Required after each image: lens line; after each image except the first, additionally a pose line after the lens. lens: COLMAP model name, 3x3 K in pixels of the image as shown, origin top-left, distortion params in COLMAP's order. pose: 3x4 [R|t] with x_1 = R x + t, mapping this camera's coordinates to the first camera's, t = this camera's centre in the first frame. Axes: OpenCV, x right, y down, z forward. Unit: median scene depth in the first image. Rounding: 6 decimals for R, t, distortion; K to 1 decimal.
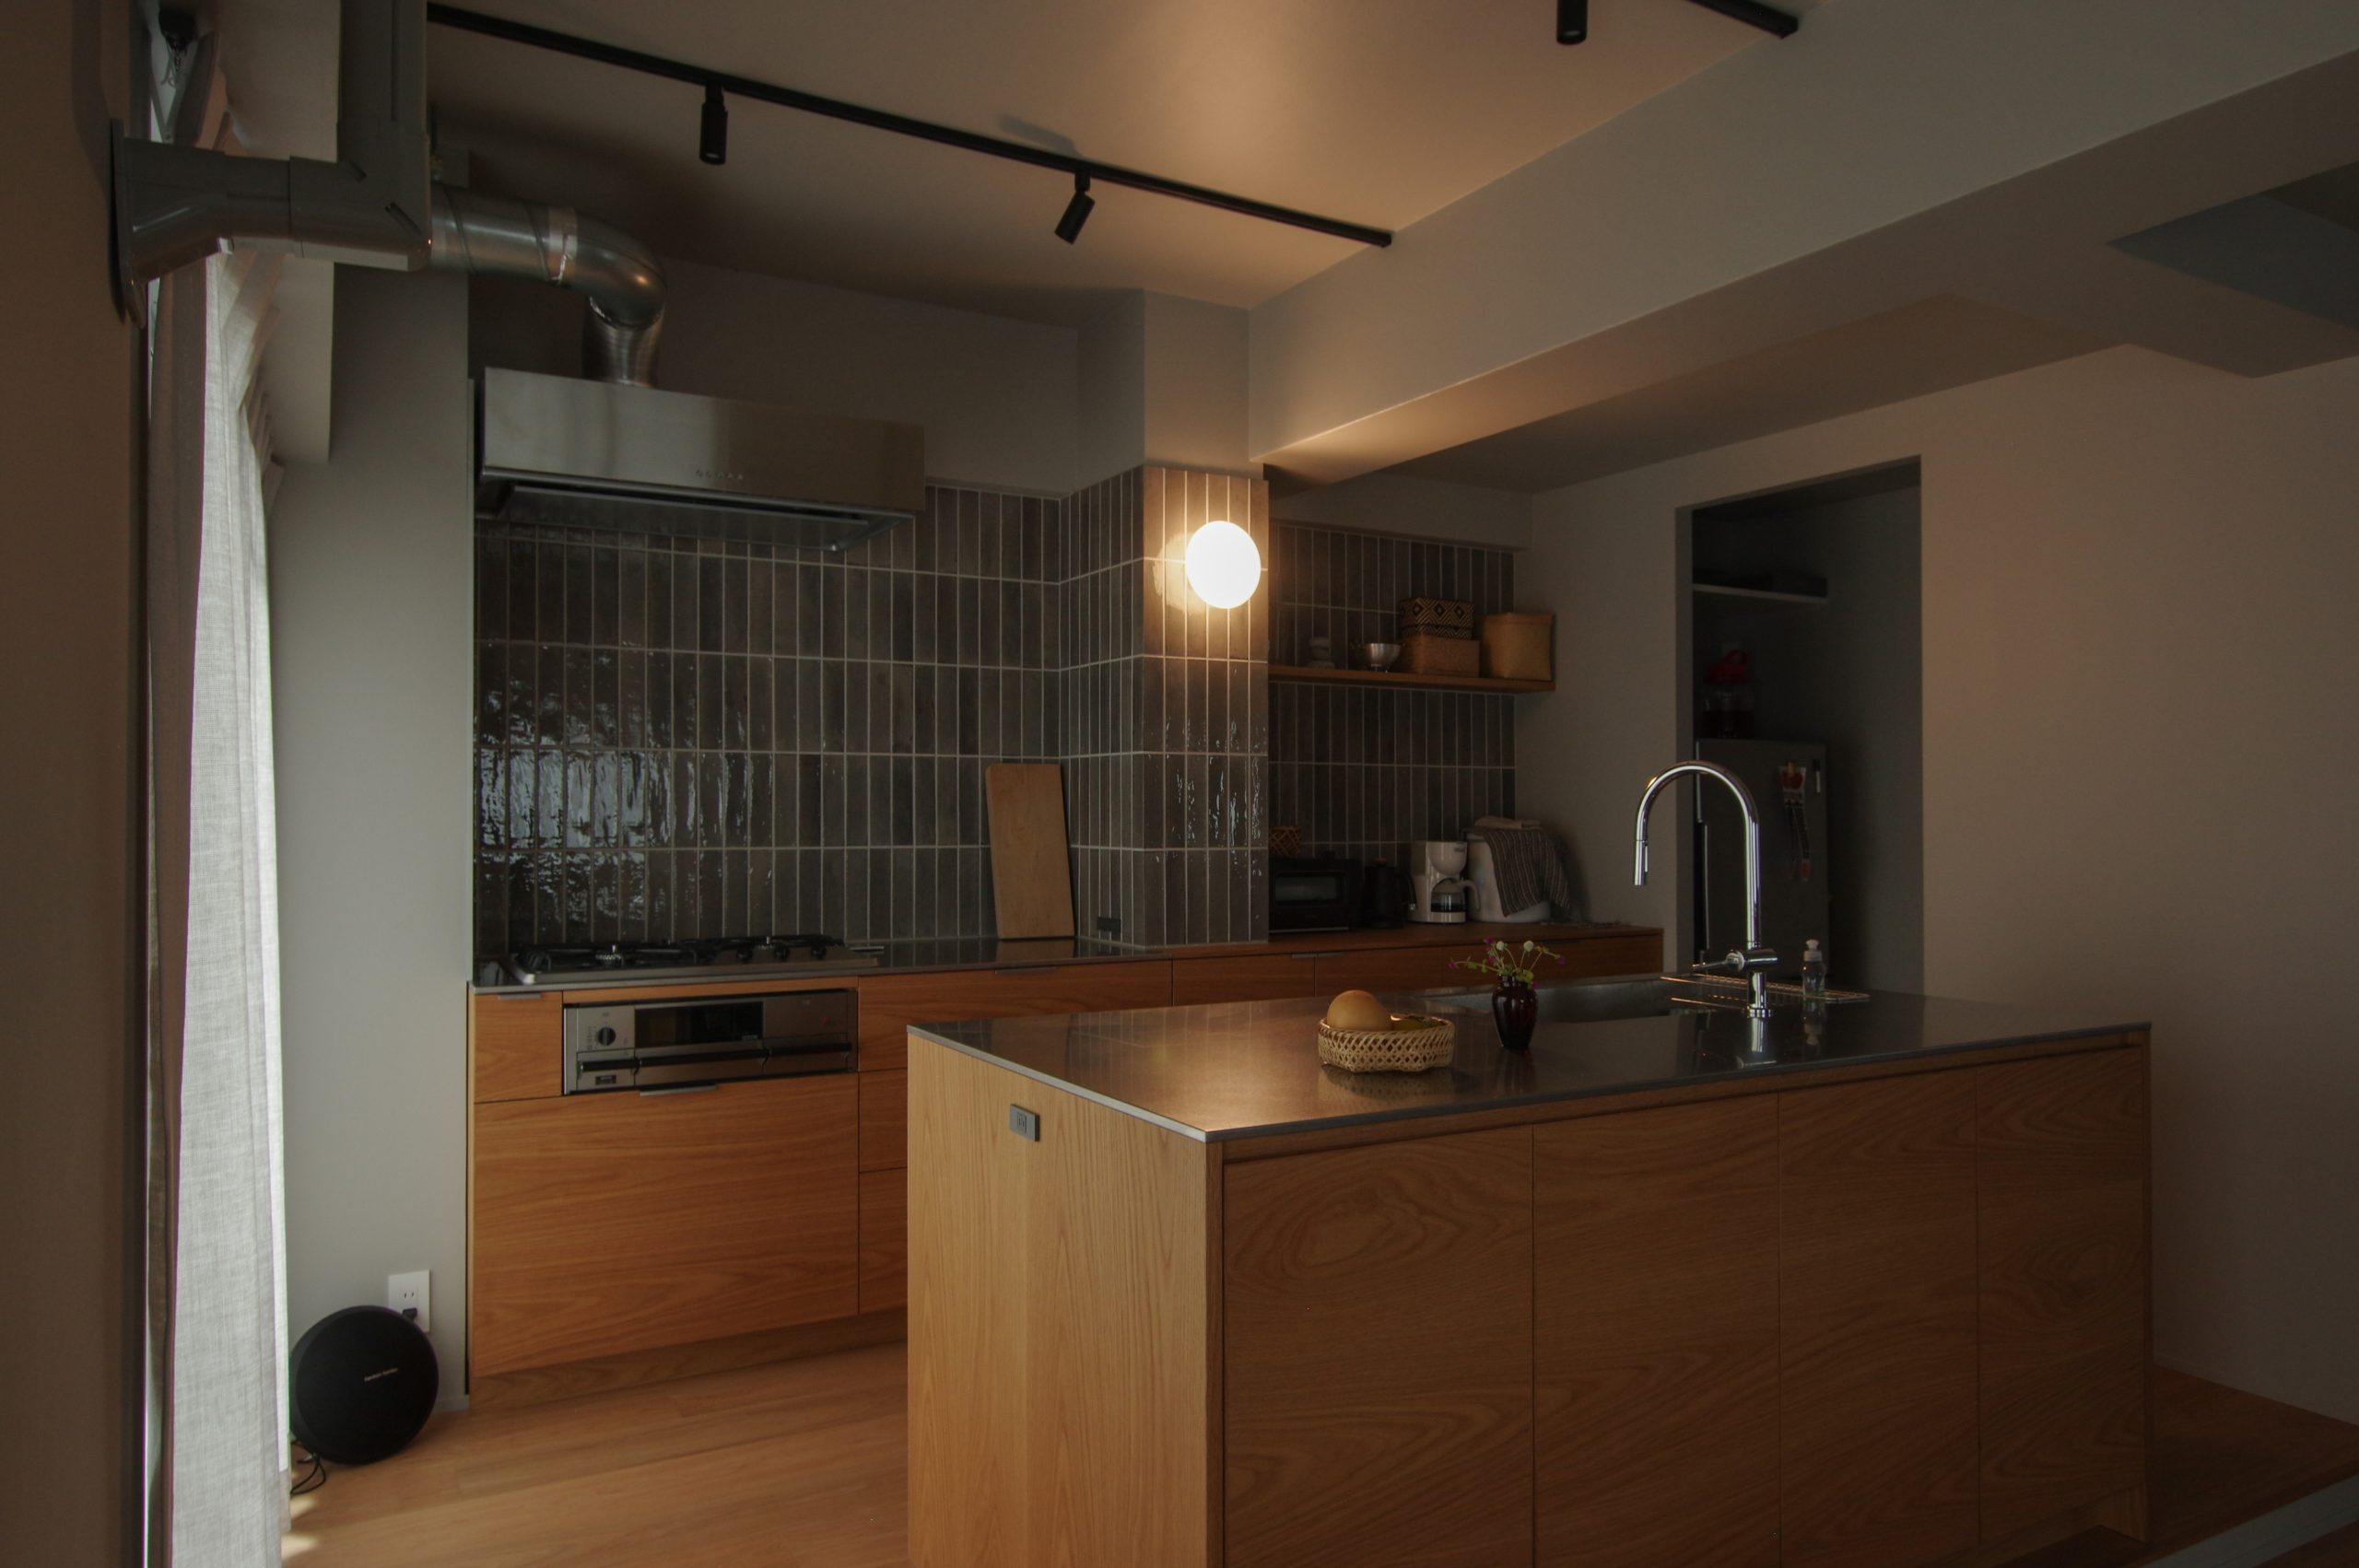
lens RADIAL K [[1533.9, 0, 1180.7], [0, 1533.9, 792.1], [0, 0, 1]] dist [-0.012789, 0.000089]
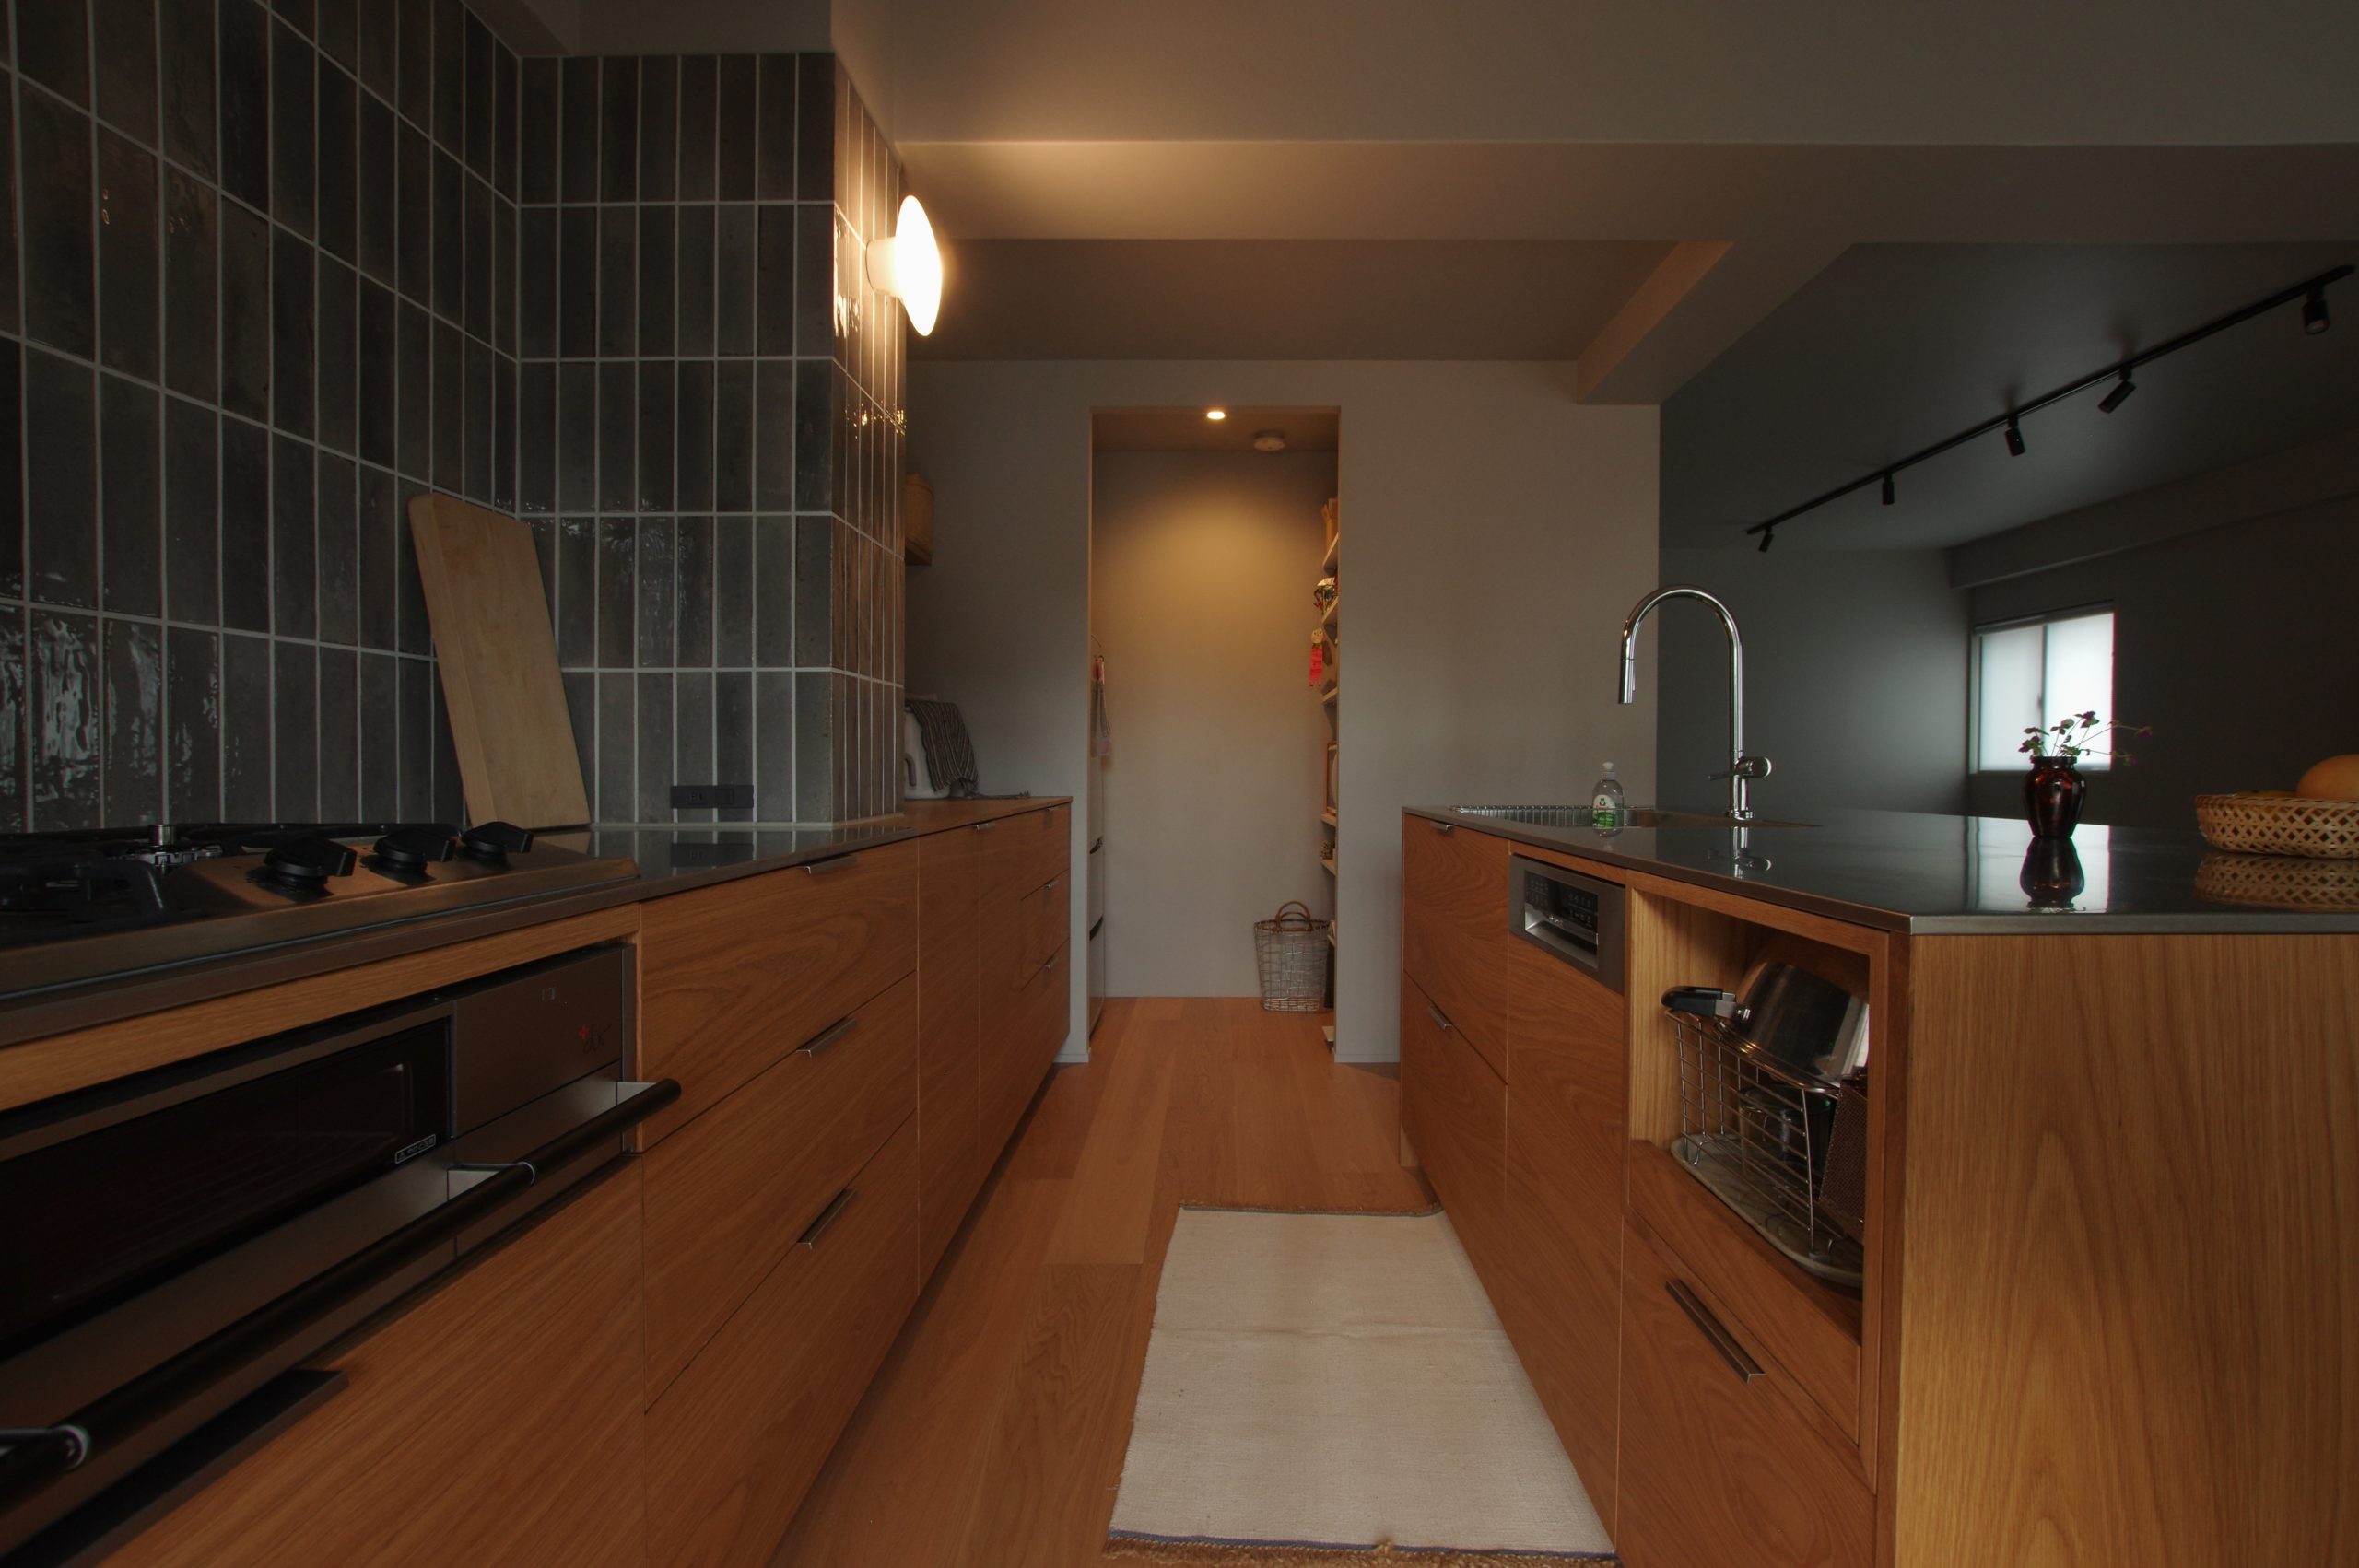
lens RADIAL K [[1040.5, 0, 1206.2], [0, 1040.5, 767.1], [0, 0, 1]] dist [0.000047, 0.000209]
pose [[0.503905, -0.004052, 0.863749, -0.307850], [-0.006797, 0.999939, 0.008656, 0.071108], [-0.863732, -0.010232, 0.503847, 0.638541]]
